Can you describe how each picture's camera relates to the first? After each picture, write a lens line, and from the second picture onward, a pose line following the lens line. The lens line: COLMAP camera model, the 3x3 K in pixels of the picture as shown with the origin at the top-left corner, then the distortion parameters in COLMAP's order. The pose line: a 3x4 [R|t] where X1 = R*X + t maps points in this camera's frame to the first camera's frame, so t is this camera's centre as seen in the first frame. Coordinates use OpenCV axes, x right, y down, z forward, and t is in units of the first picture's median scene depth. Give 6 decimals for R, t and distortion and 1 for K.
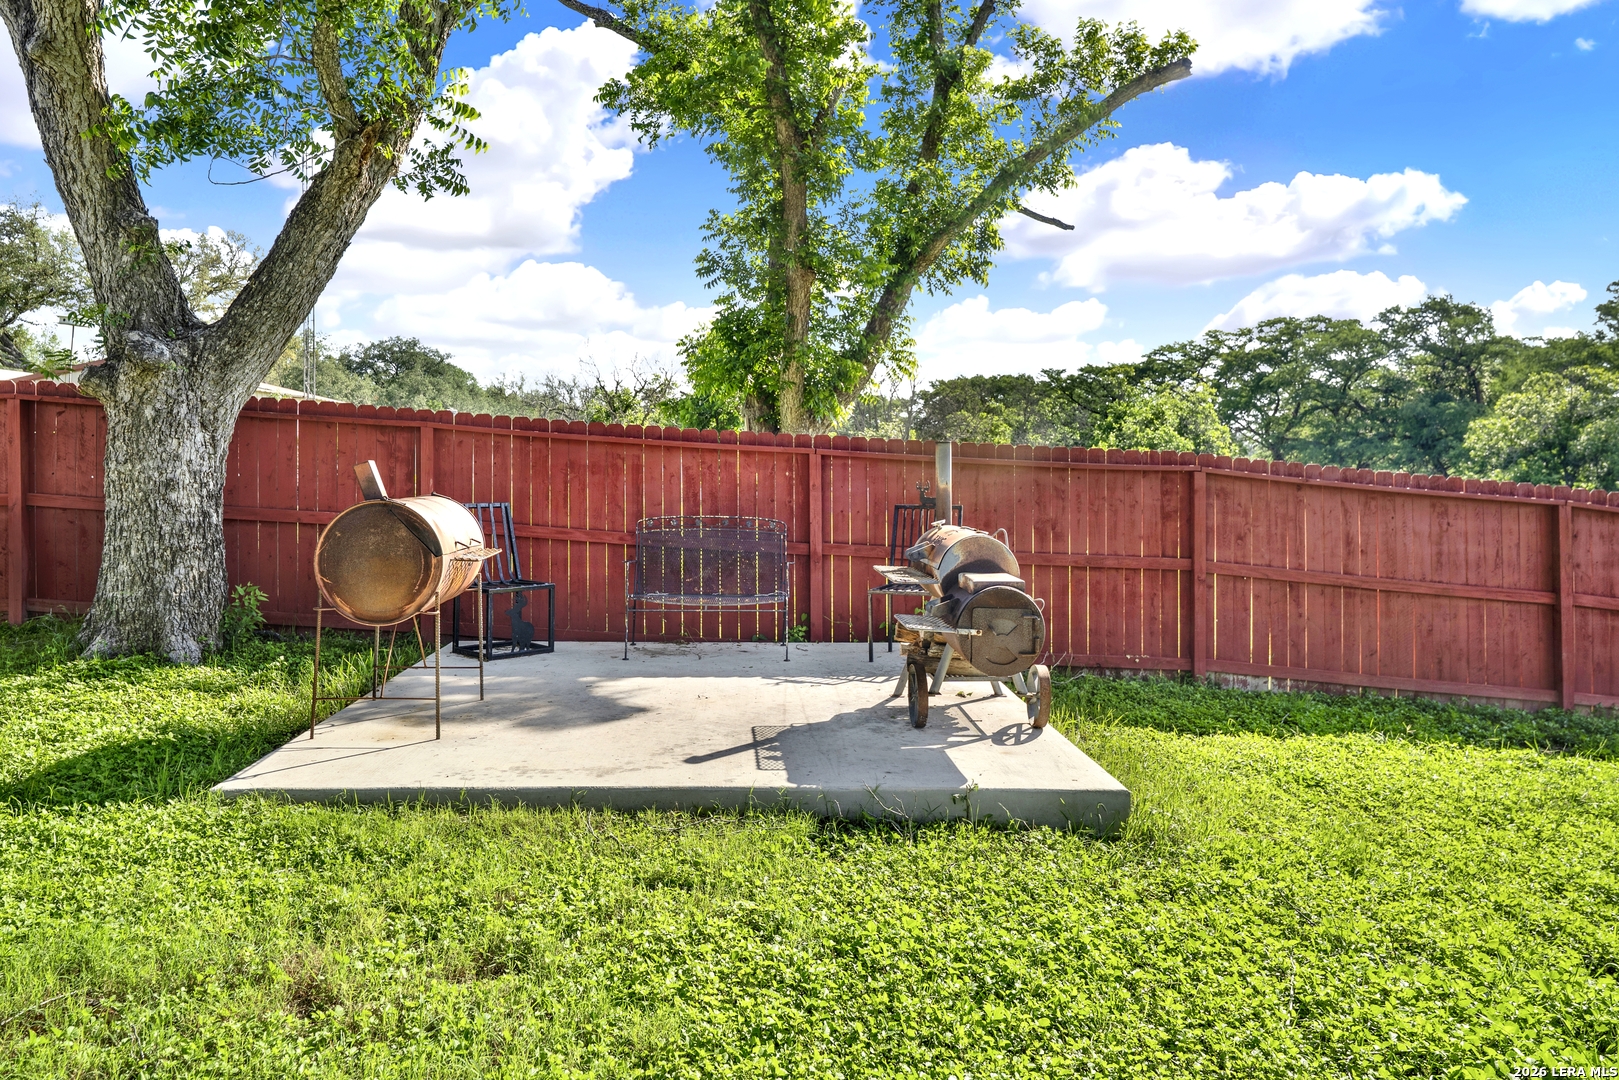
lens RADIAL K [[1060.0, 0, 810.5], [0, 1060.0, 467.8], [0, 0, 1]] dist [0.001763, 0.000781]
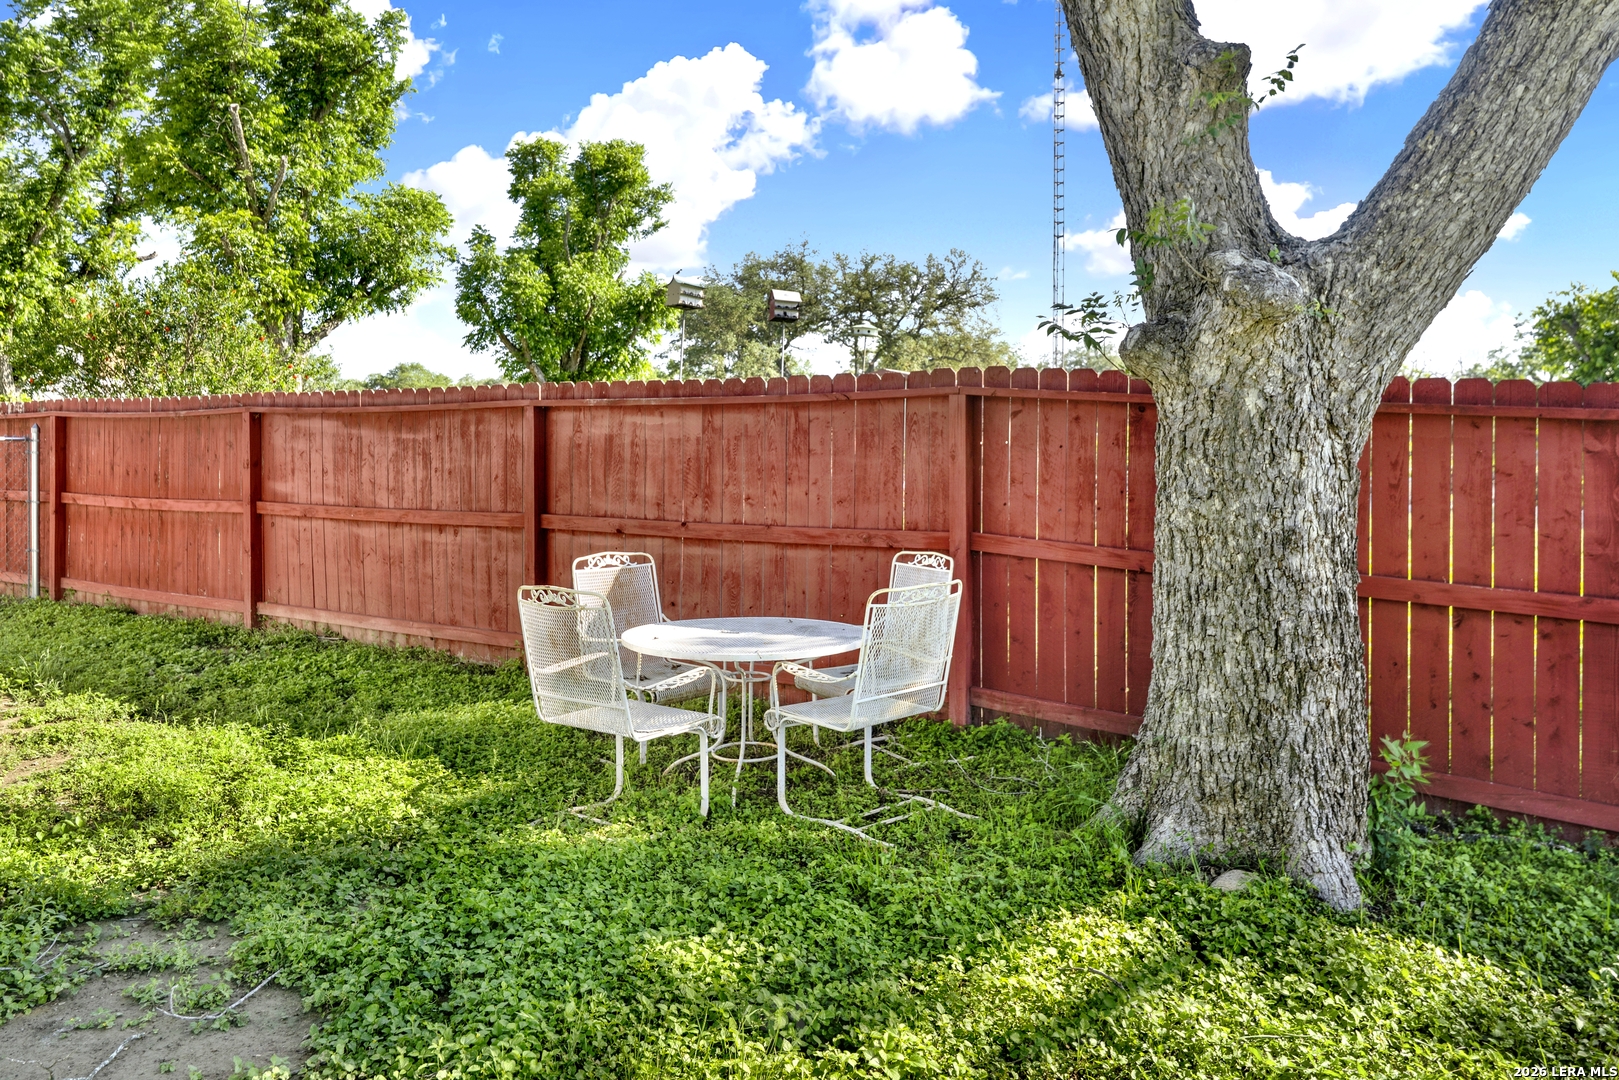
lens RADIAL K [[1060.0, 0, 810.5], [0, 1060.0, 467.8], [0, 0, 1]] dist [0.001763, 0.000781]
pose [[0.823007, 0.001465, -0.568030, -0.496603], [-0.004381, 0.999983, -0.003769, -0.016371], [0.568015, 0.005591, 0.822999, 0.433473]]
